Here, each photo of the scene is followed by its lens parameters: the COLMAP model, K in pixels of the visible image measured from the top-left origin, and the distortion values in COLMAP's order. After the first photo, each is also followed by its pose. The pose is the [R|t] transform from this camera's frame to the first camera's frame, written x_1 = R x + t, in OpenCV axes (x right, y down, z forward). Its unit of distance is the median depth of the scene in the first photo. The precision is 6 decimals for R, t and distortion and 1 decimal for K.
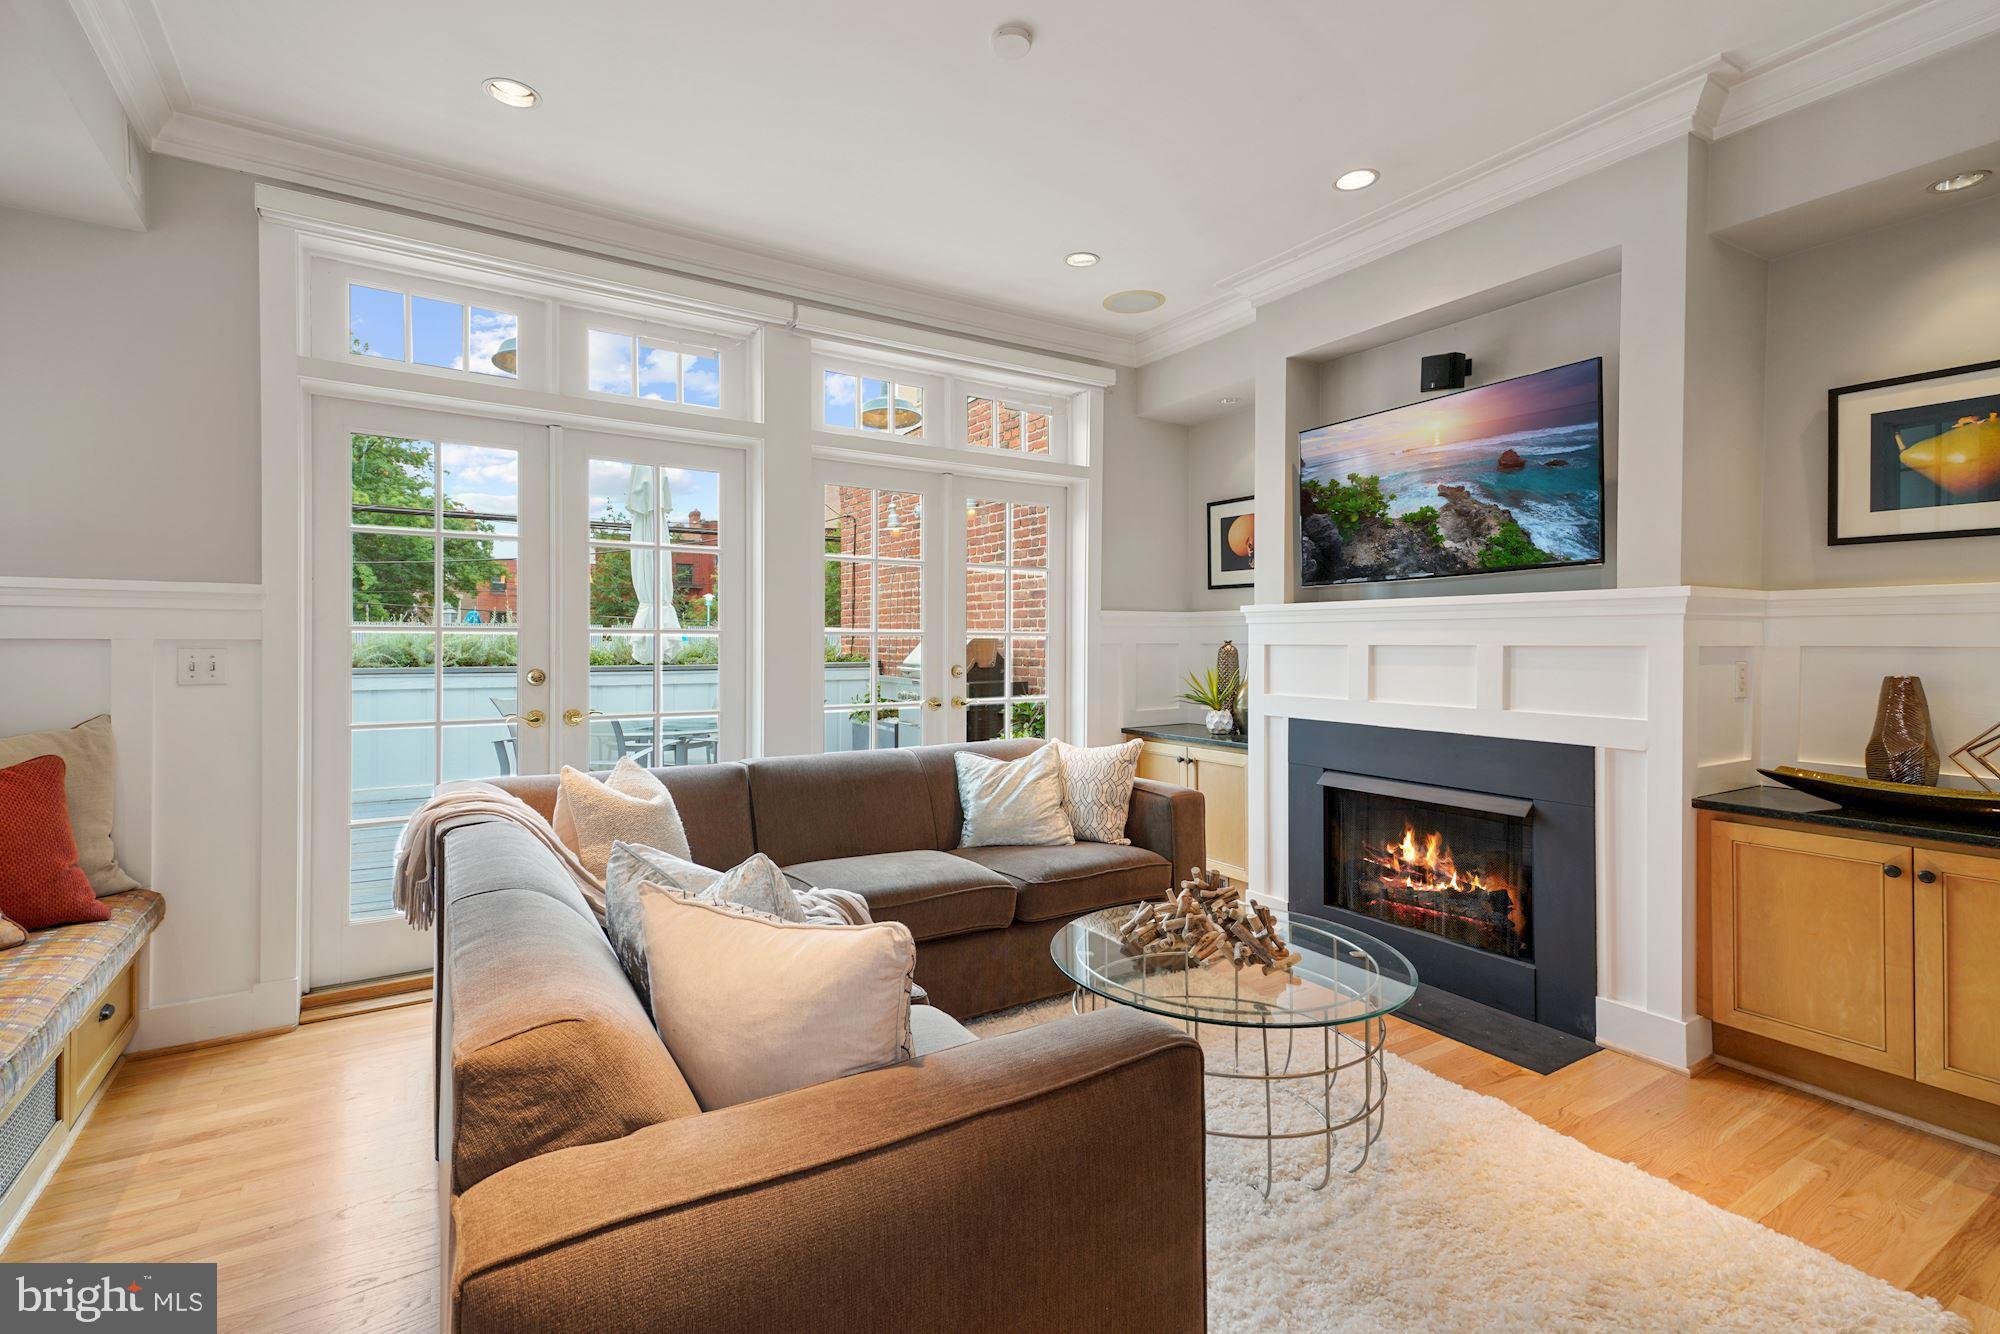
lens RADIAL K [[918.1, 0, 1000.6], [0, 918.1, 651.9], [0, 0, 1]] dist [0.006406, -0.003708]
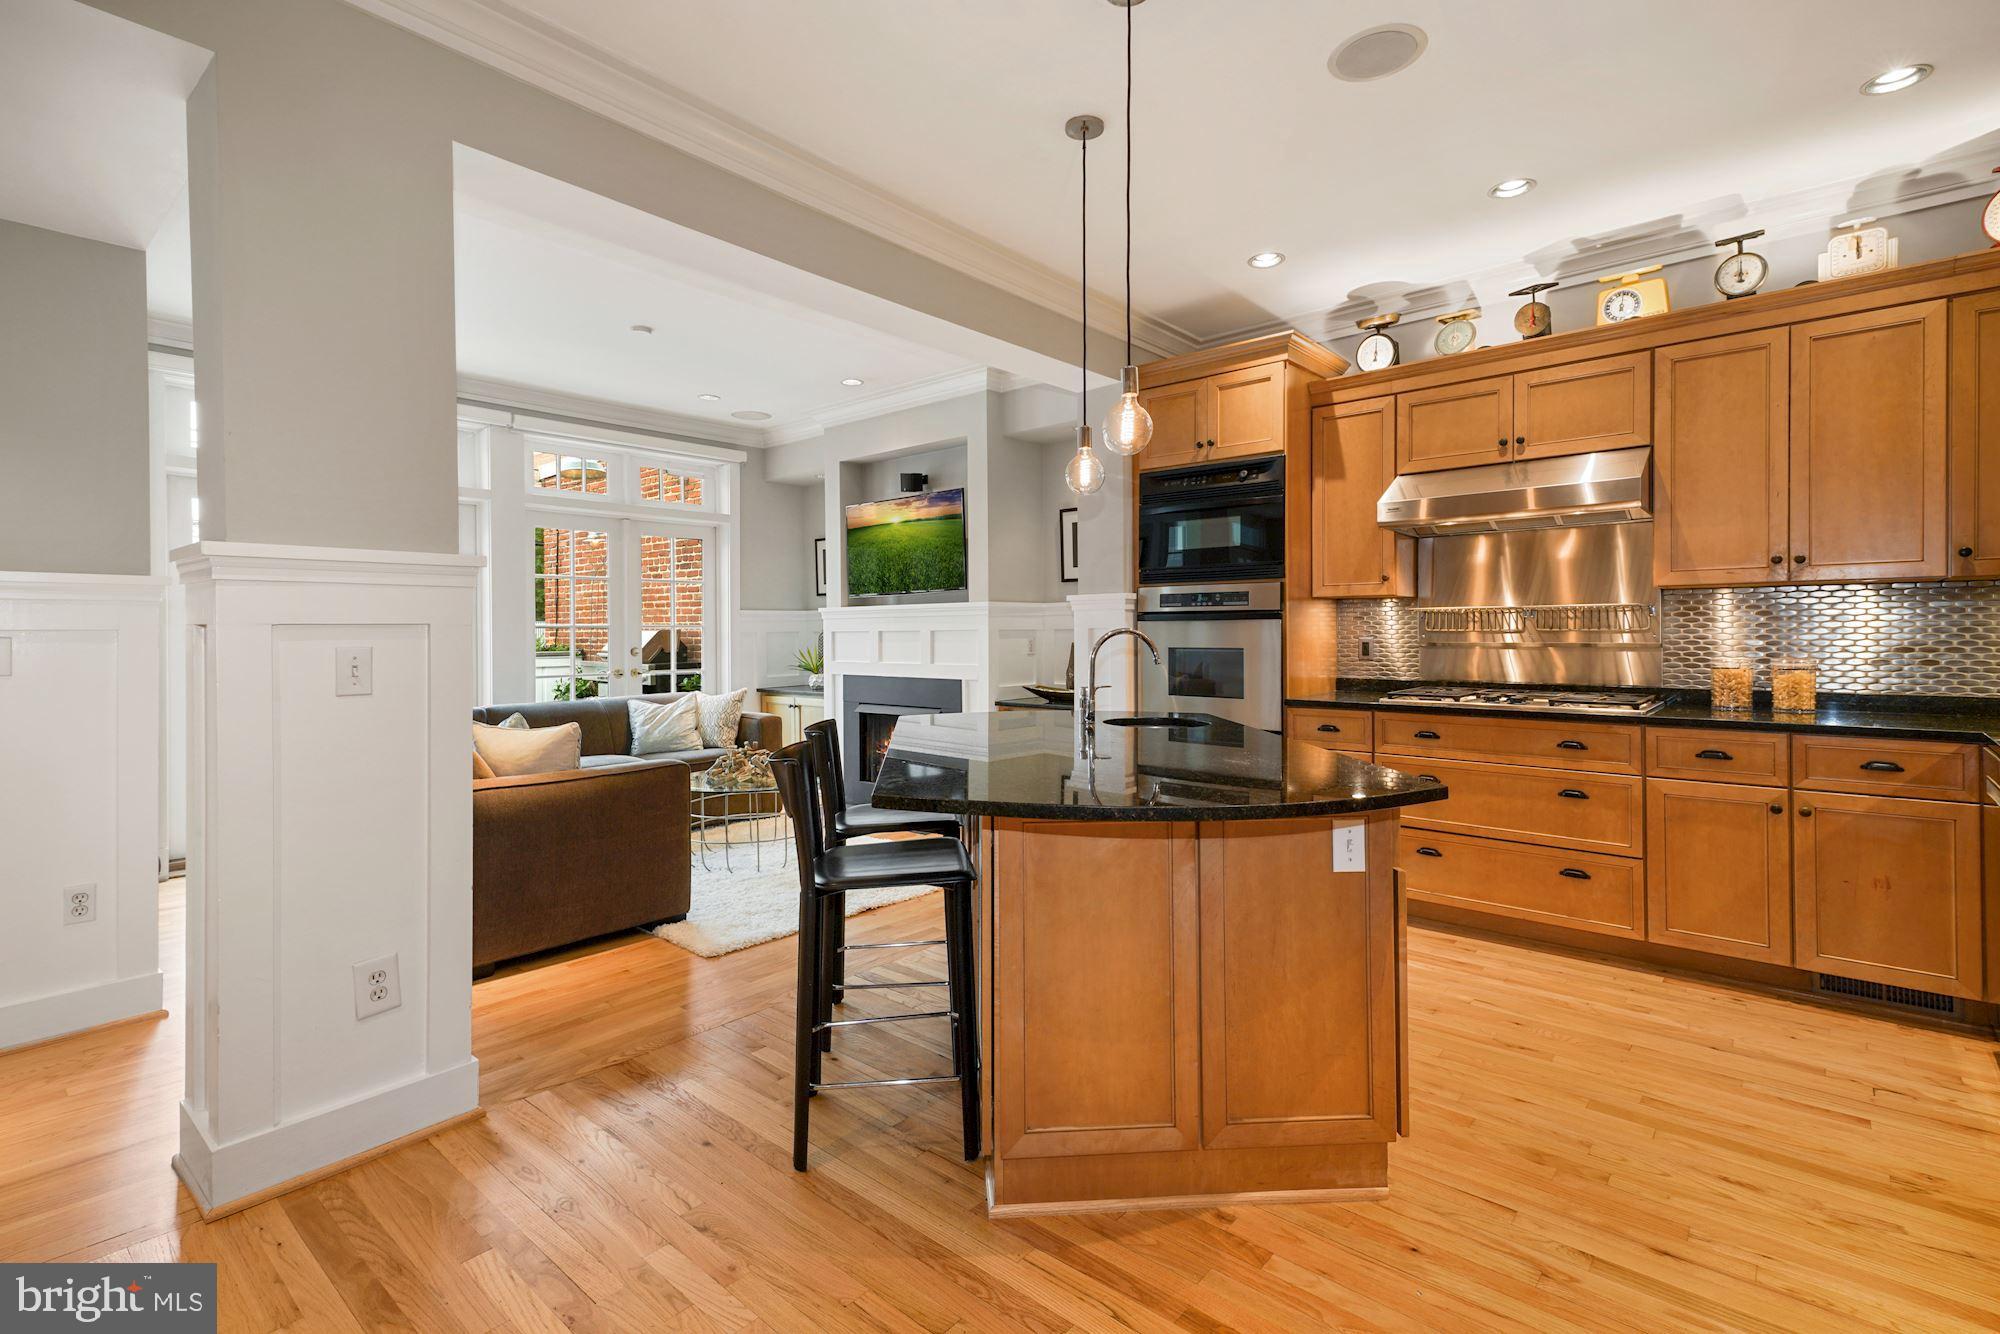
lens RADIAL K [[918.1, 0, 1027.7], [0, 918.1, 641.0], [0, 0, 1]] dist [0.006406, -0.003708]
pose [[0.950942, -0.012998, 0.309096, 0.112982], [0.013754, 0.999905, -0.000266, 0.014724], [-0.309063, 0.004505, 0.951031, -0.706737]]
